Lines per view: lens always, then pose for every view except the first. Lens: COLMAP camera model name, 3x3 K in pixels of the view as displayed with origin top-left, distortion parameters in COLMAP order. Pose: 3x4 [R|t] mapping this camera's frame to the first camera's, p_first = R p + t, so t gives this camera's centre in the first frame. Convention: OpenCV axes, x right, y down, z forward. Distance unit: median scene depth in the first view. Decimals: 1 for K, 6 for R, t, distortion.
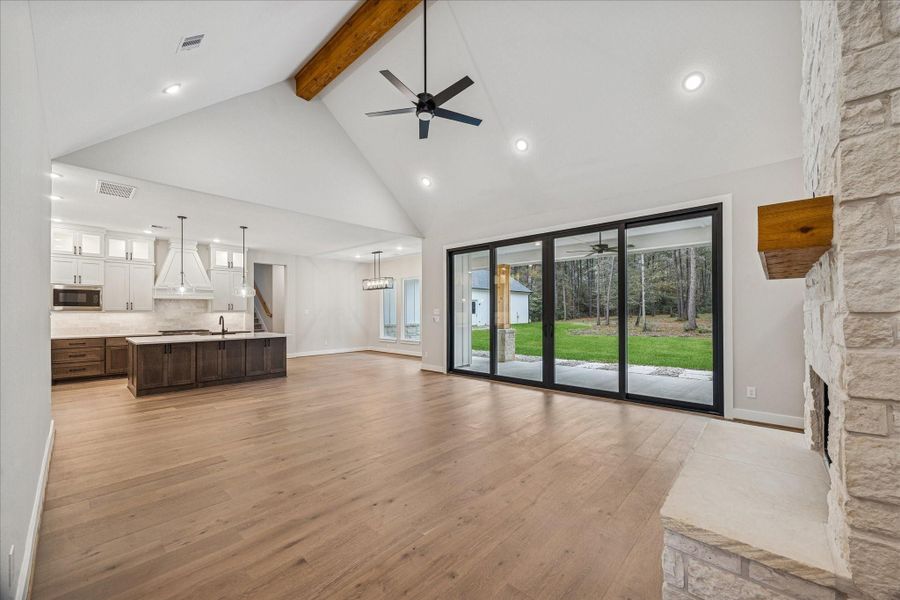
lens RADIAL K [[347.8, 0, 452.5], [0, 347.8, 307.4], [0, 0, 1]] dist [-0.002771, -0.000066]
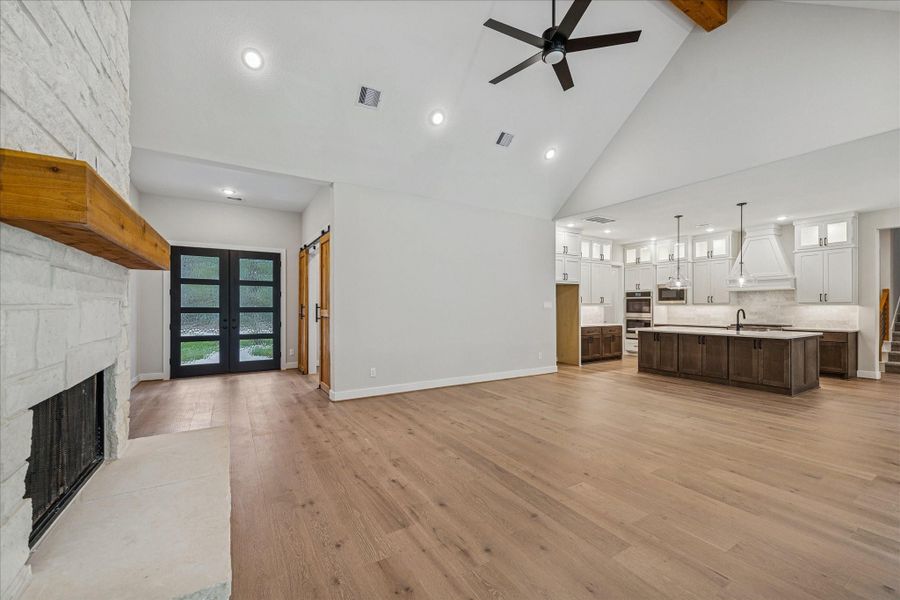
lens RADIAL K [[364.8, 0, 452.4], [0, 364.8, 304.5], [0, 0, 1]] dist [0.006436, 0.000191]
pose [[-0.275525, 0.000582, -0.961294, 0.467510], [0.013651, 0.999901, -0.003308, 0.006208], [0.961197, -0.014034, -0.275506, 0.593810]]
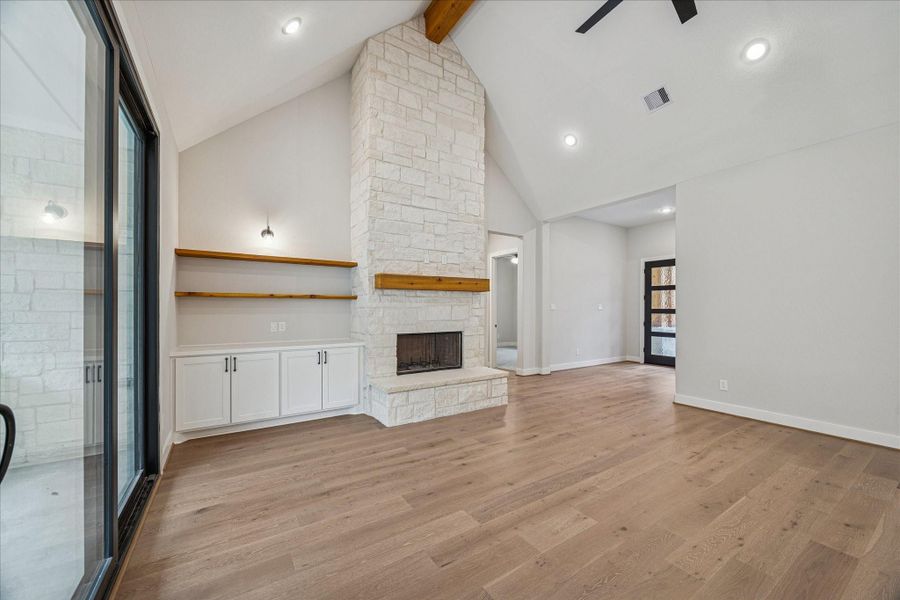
lens RADIAL K [[347.8, 0, 443.0], [0, 347.8, 306.3], [0, 0, 1]] dist [-0.002771, -0.000066]
pose [[-0.962980, 0.009547, 0.269402, 0.073855], [0.004434, 0.999798, -0.019580, 0.012112], [-0.269535, -0.017660, -0.962829, 0.978818]]
